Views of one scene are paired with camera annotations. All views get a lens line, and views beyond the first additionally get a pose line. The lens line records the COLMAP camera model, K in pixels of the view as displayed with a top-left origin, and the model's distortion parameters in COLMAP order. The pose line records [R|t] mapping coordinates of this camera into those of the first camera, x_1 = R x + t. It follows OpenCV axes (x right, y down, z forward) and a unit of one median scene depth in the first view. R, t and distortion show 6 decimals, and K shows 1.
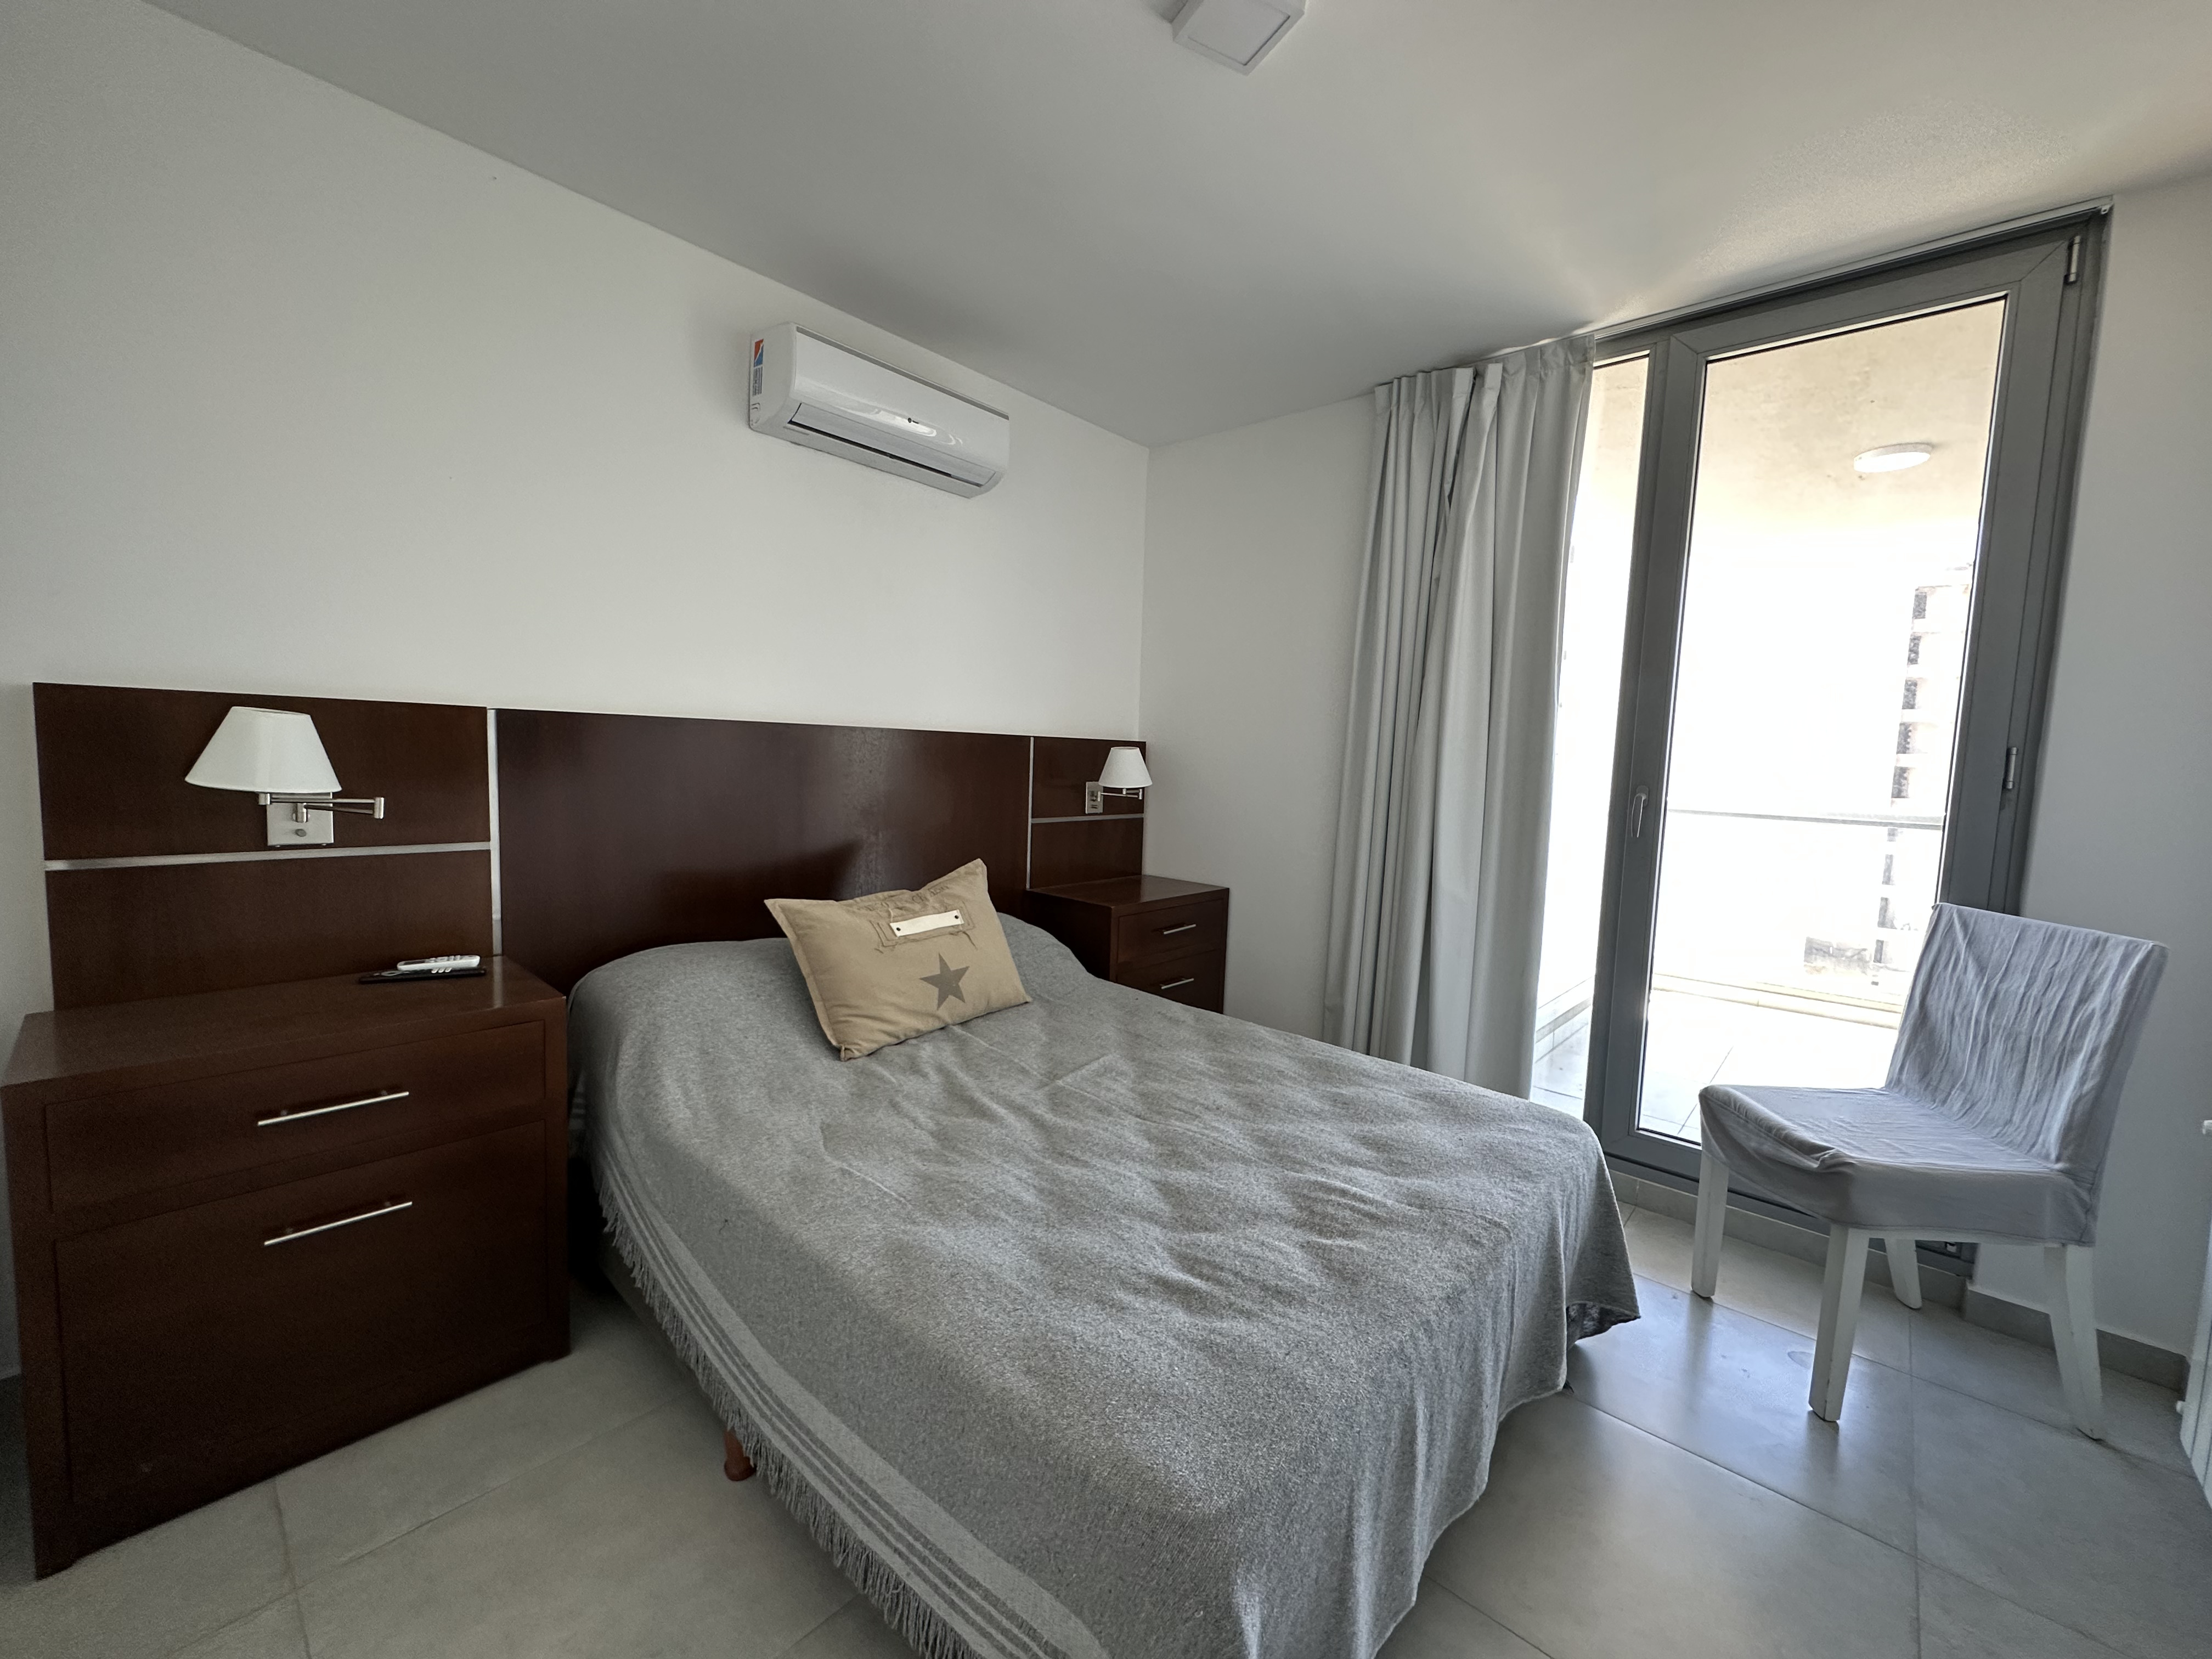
lens RADIAL K [[881.8, 0, 1106.0], [0, 881.8, 829.5], [0, 0, 1]] dist [-0.002356, 0.000108]
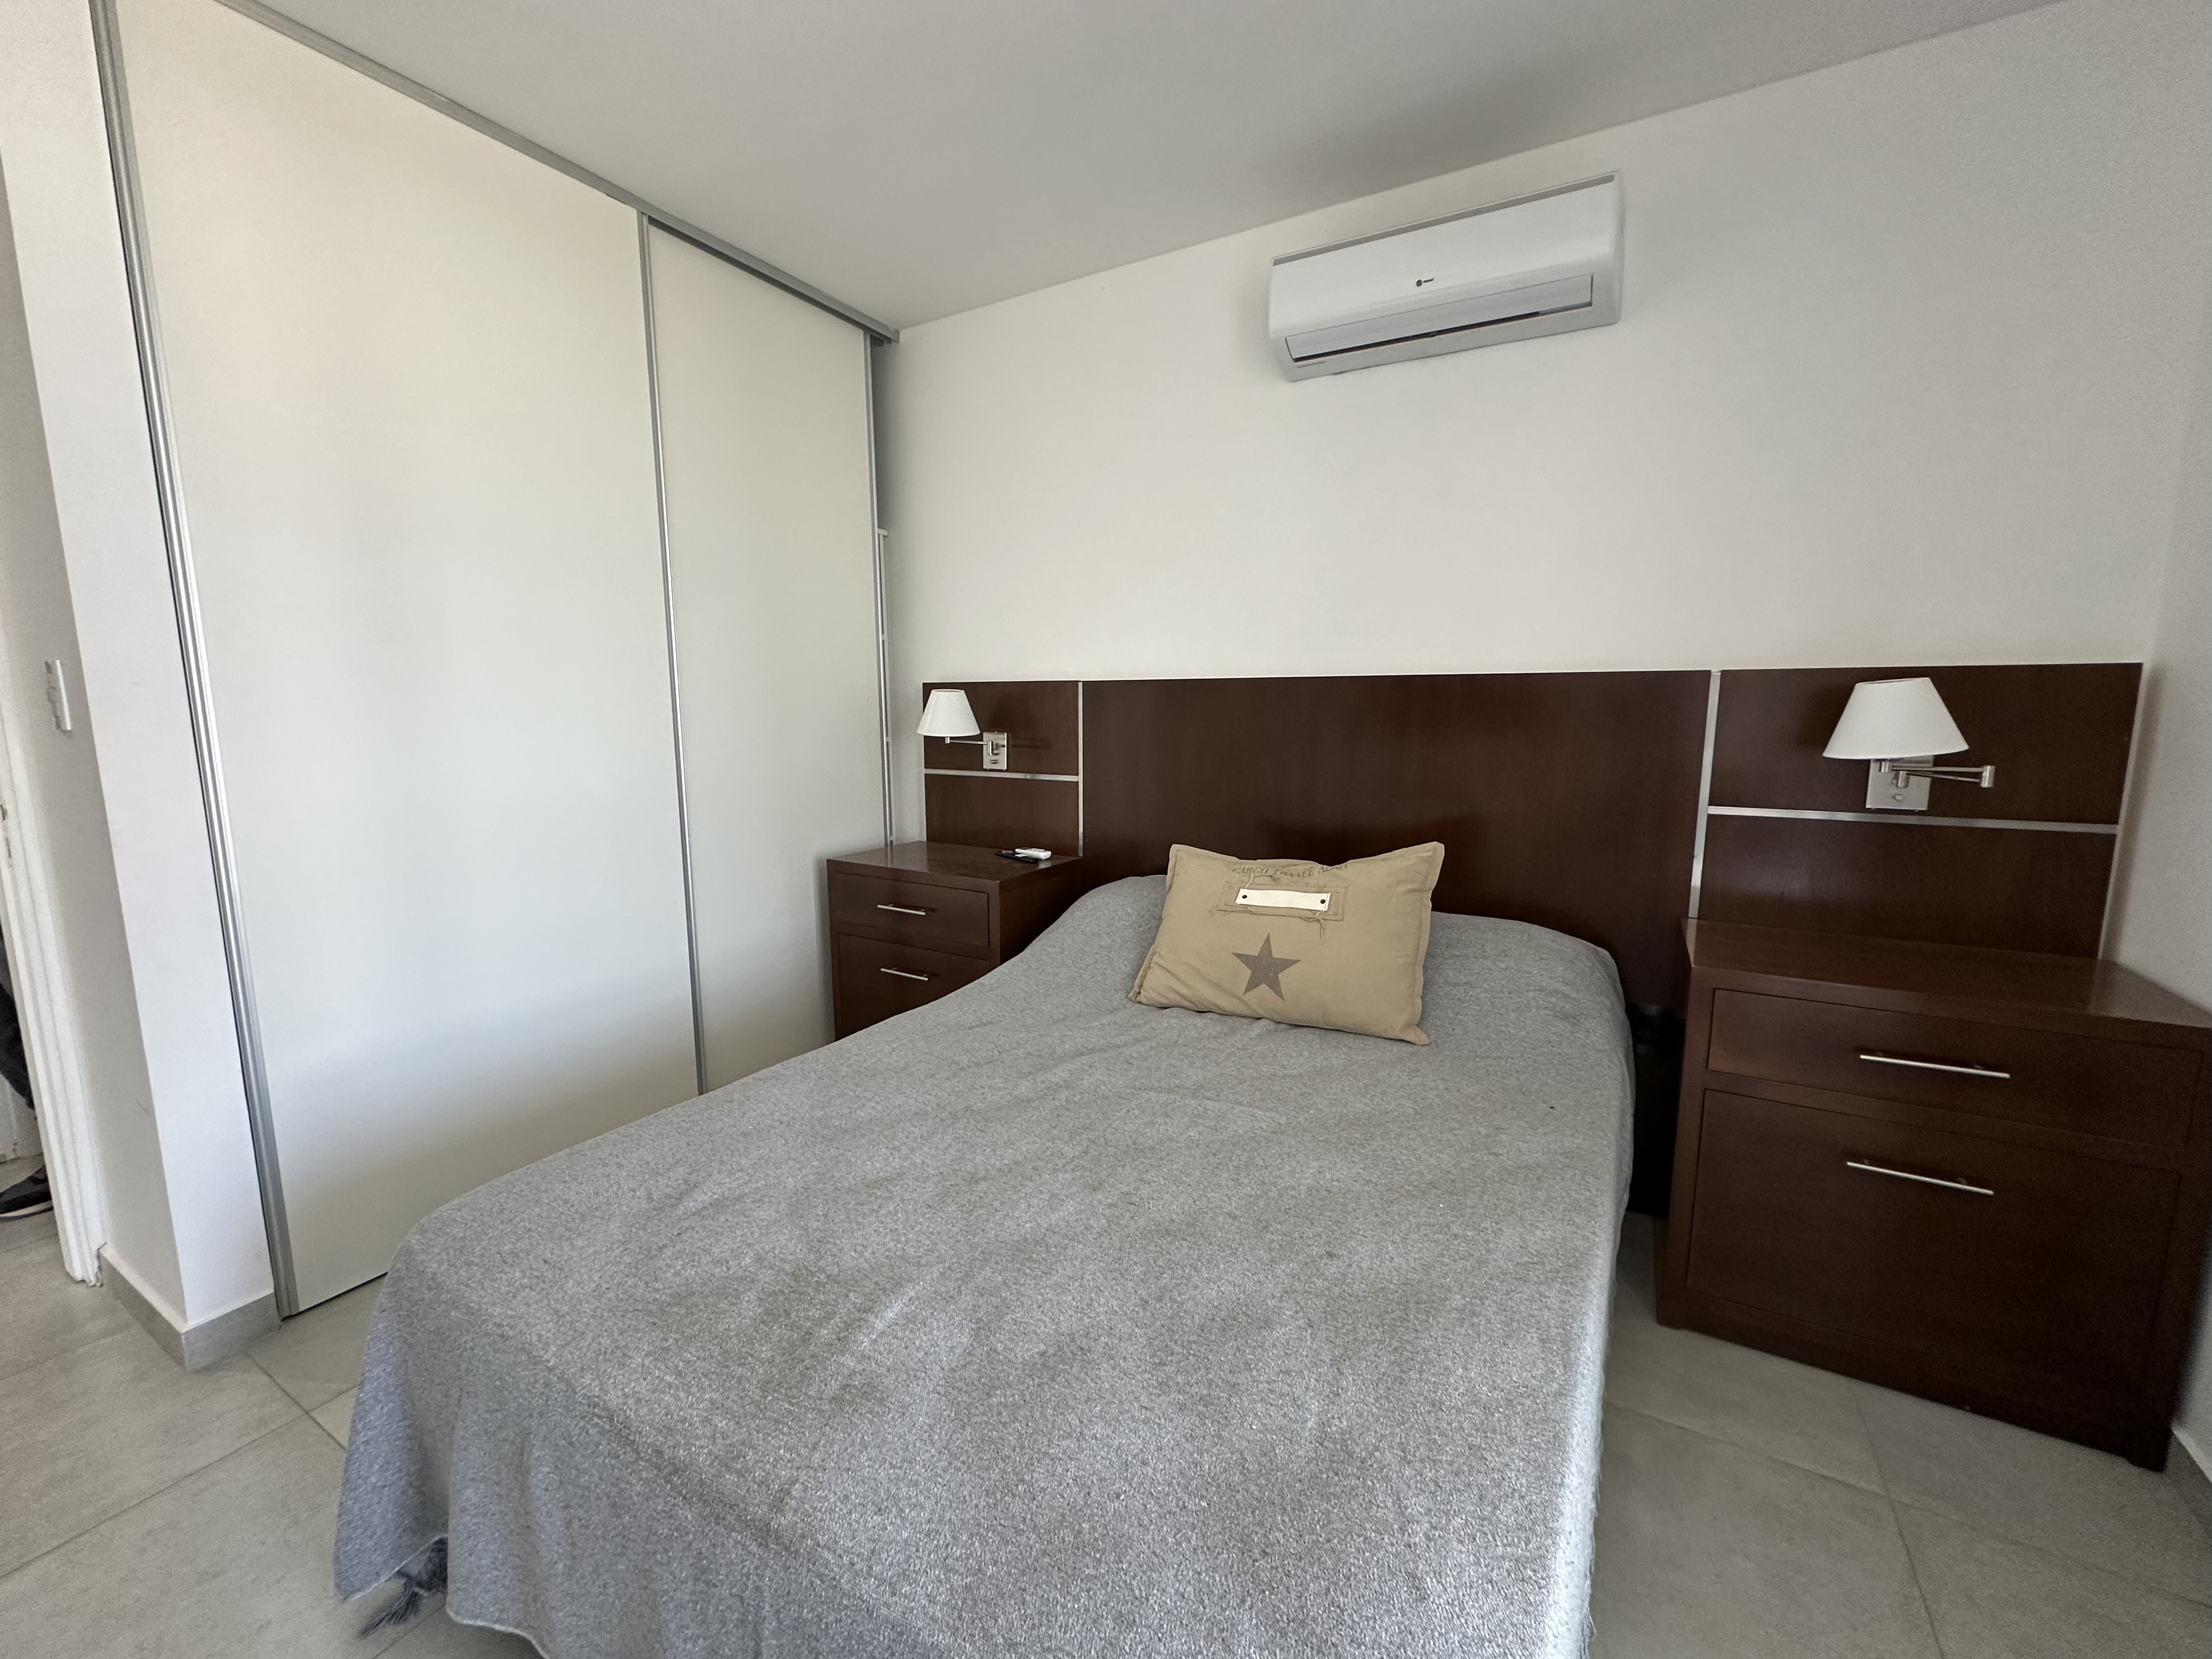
lens RADIAL K [[881.8, 0, 1106.0], [0, 881.8, 829.5], [0, 0, 1]] dist [-0.002356, 0.000108]
pose [[0.199992, 0.107708, -0.973859, 0.657981], [-0.072315, 0.992851, 0.094958, -0.035759], [0.977125, 0.051434, 0.206351, 0.702359]]
